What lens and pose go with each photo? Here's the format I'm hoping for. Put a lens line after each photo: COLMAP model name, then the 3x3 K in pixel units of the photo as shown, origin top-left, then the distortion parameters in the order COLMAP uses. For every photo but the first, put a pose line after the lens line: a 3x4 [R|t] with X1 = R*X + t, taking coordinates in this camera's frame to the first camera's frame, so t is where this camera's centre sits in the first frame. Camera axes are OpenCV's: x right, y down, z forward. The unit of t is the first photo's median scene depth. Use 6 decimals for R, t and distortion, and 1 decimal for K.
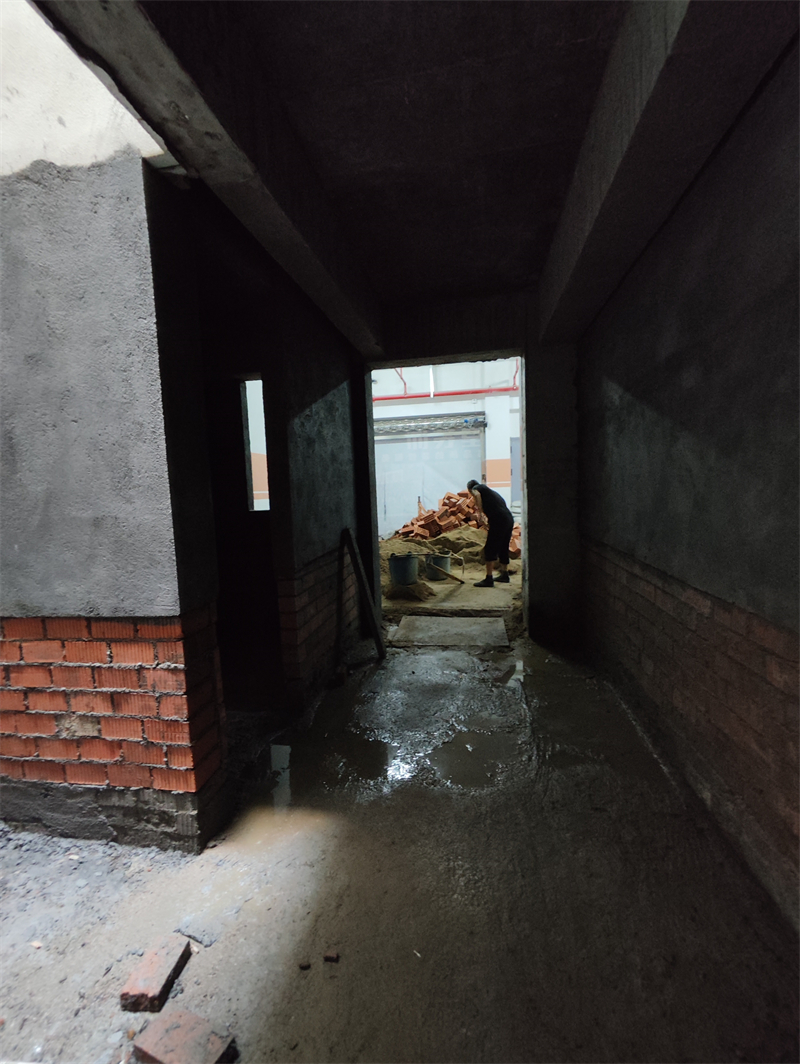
lens RADIAL K [[476.4, 0, 394.6], [0, 476.4, 536.2], [0, 0, 1]] dist [0.005268, 0.000249]
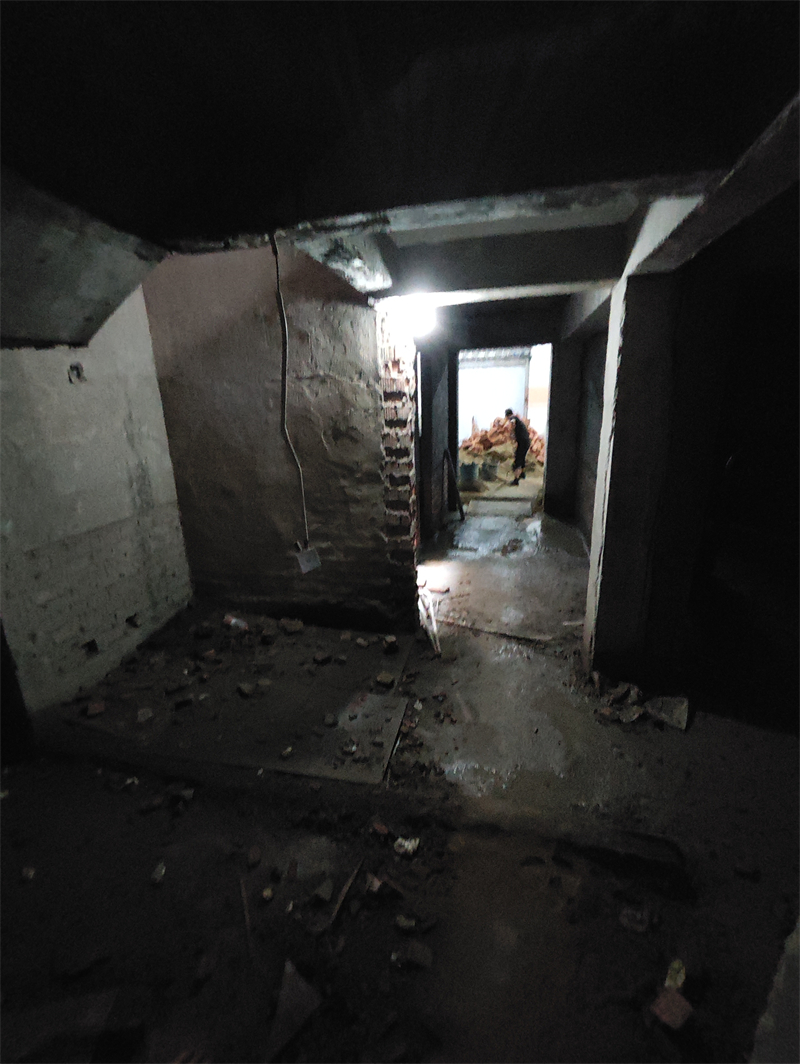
lens RADIAL K [[476.4, 0, 394.3], [0, 476.4, 534.1], [0, 0, 1]] dist [0.005268, 0.000249]
pose [[0.996961, 0.023495, -0.074276, -0.132033], [-0.008651, 0.980930, 0.194169, -0.045539], [0.077422, -0.192937, 0.978152, -0.750645]]
